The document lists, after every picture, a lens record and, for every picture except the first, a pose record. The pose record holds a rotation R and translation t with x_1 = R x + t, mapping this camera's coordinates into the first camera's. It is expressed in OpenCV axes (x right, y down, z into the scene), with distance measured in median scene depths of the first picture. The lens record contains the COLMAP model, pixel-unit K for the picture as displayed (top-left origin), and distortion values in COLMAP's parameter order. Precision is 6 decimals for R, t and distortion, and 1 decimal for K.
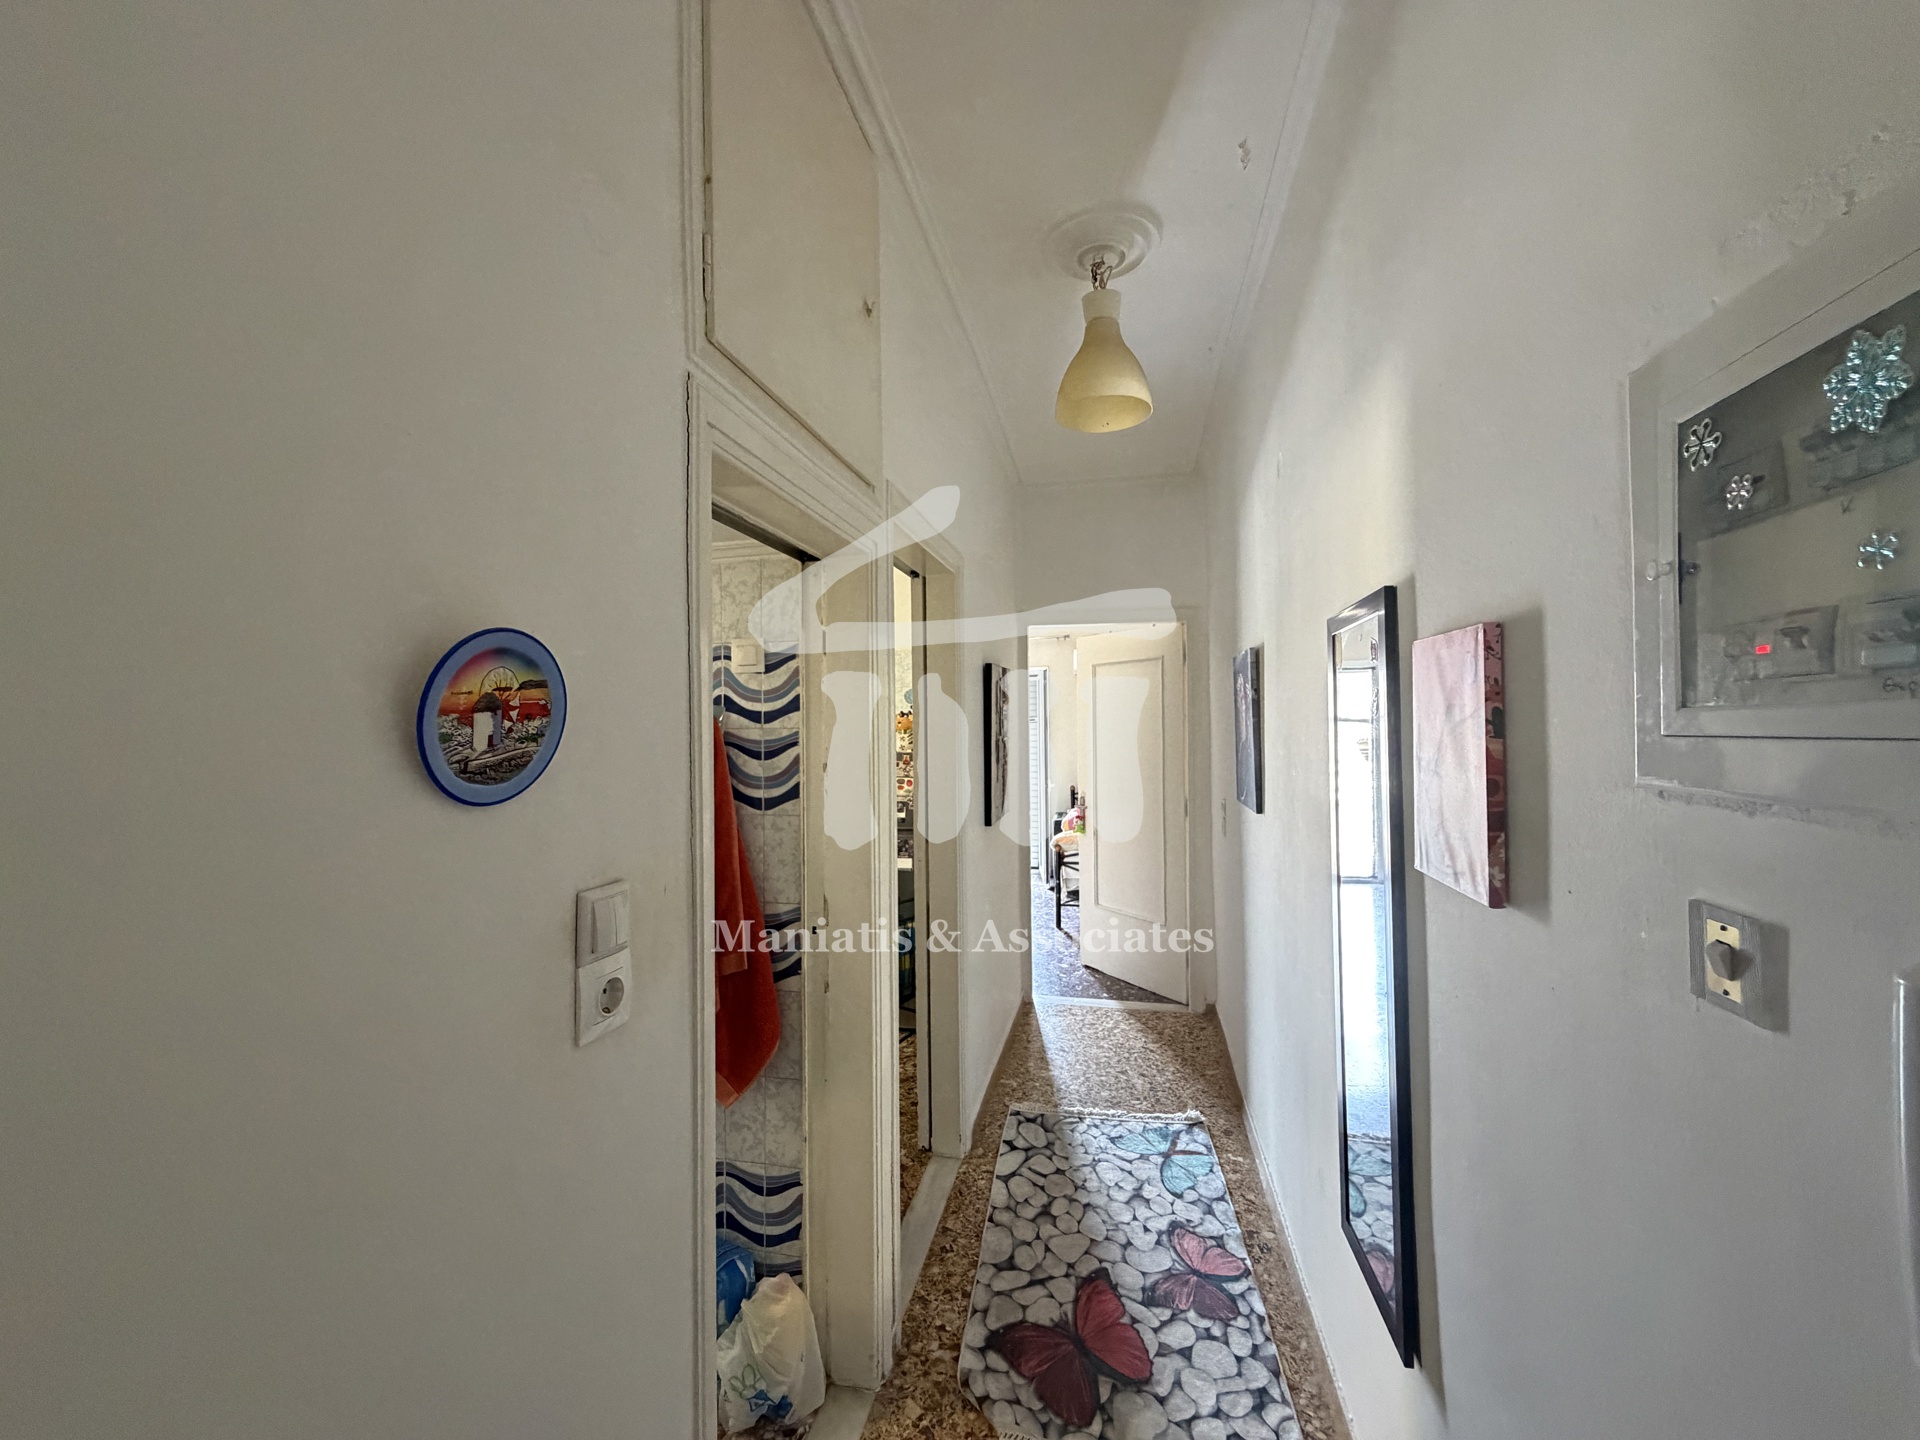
lens RADIAL K [[766.0, 0, 955.3], [0, 766.0, 719.3], [0, 0, 1]] dist [0.001066, 0.000126]
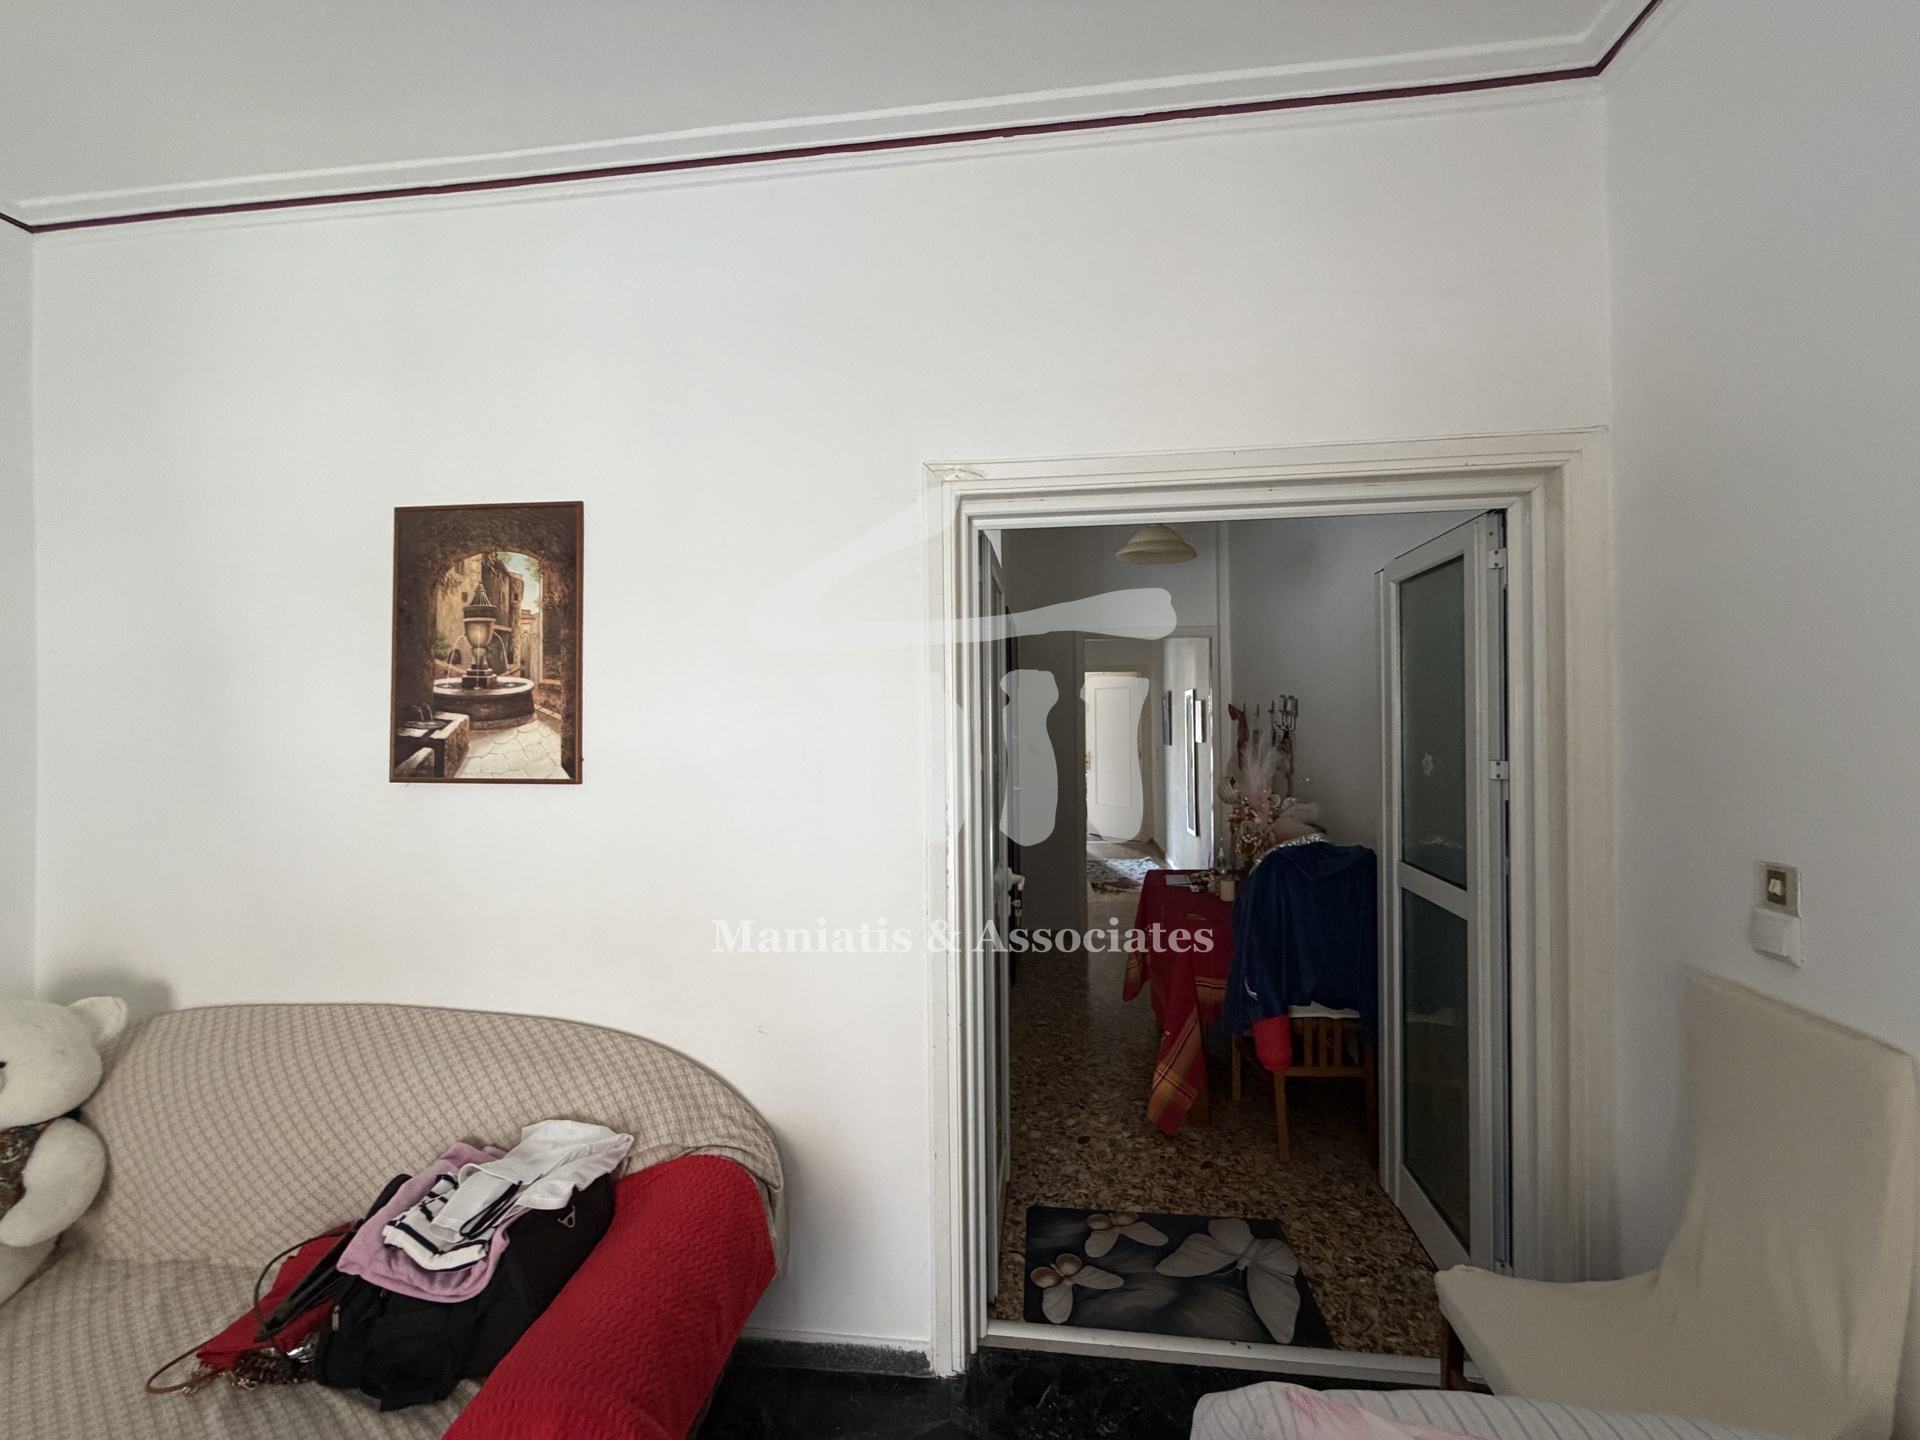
lens RADIAL K [[766.0, 0, 955.3], [0, 766.0, 719.3], [0, 0, 1]] dist [0.001066, 0.000126]
pose [[0.995751, -0.003466, 0.092025, -0.802333], [0.002571, 0.999948, 0.009843, -0.014124], [-0.092054, -0.009564, 0.995708, -2.131620]]
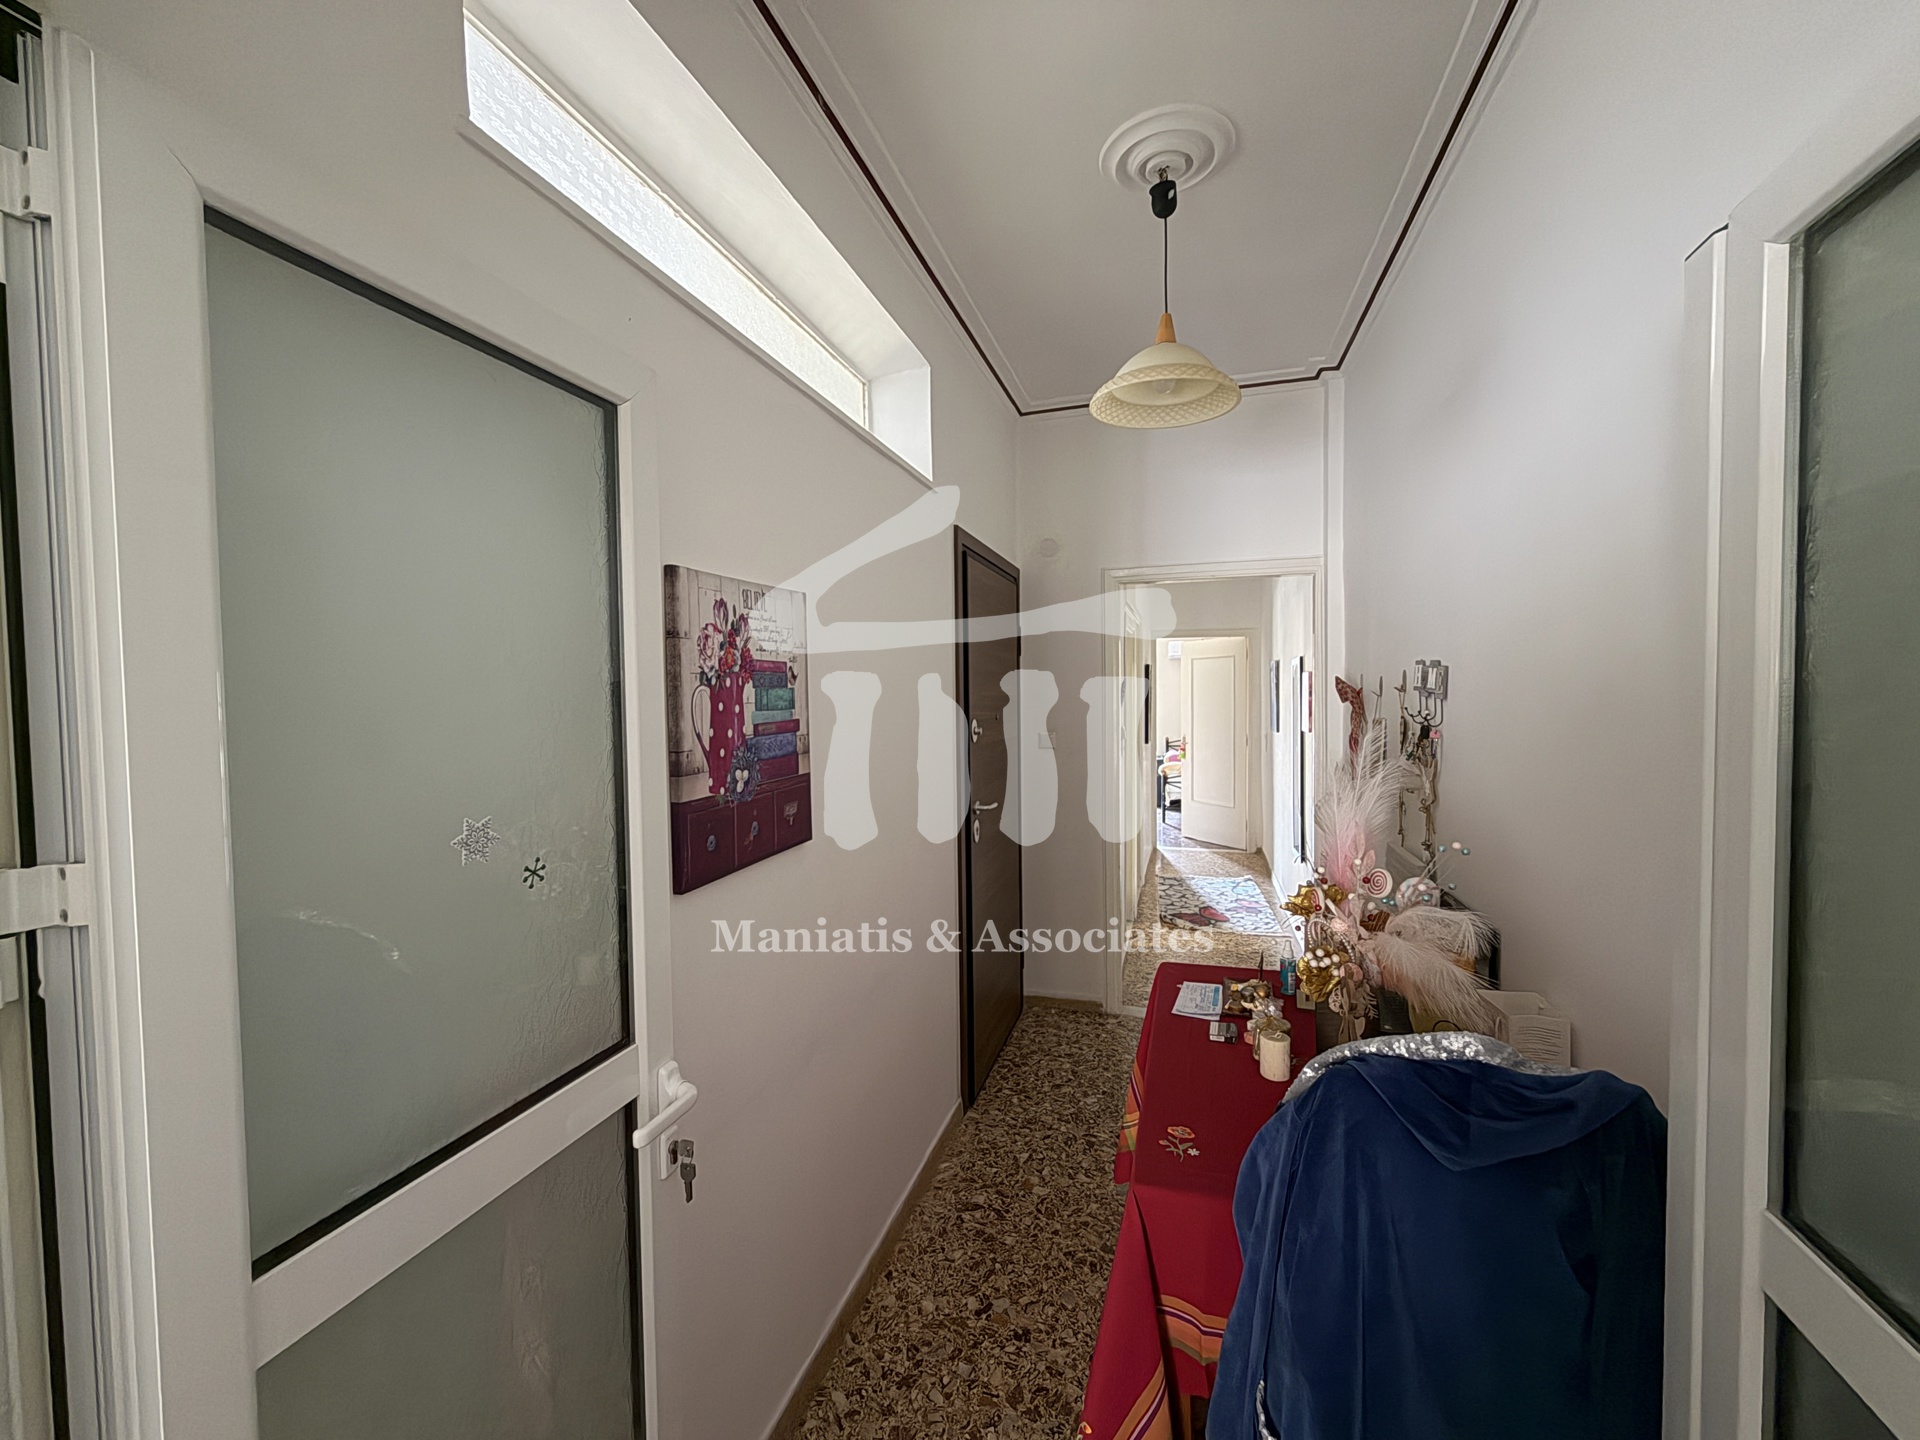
lens RADIAL K [[766.0, 0, 955.3], [0, 766.0, 719.3], [0, 0, 1]] dist [0.001066, 0.000126]
pose [[0.996706, -0.001014, -0.081095, -0.416717], [0.004365, 0.999143, 0.041155, -0.017499], [0.080984, -0.041373, 0.995856, -1.493817]]
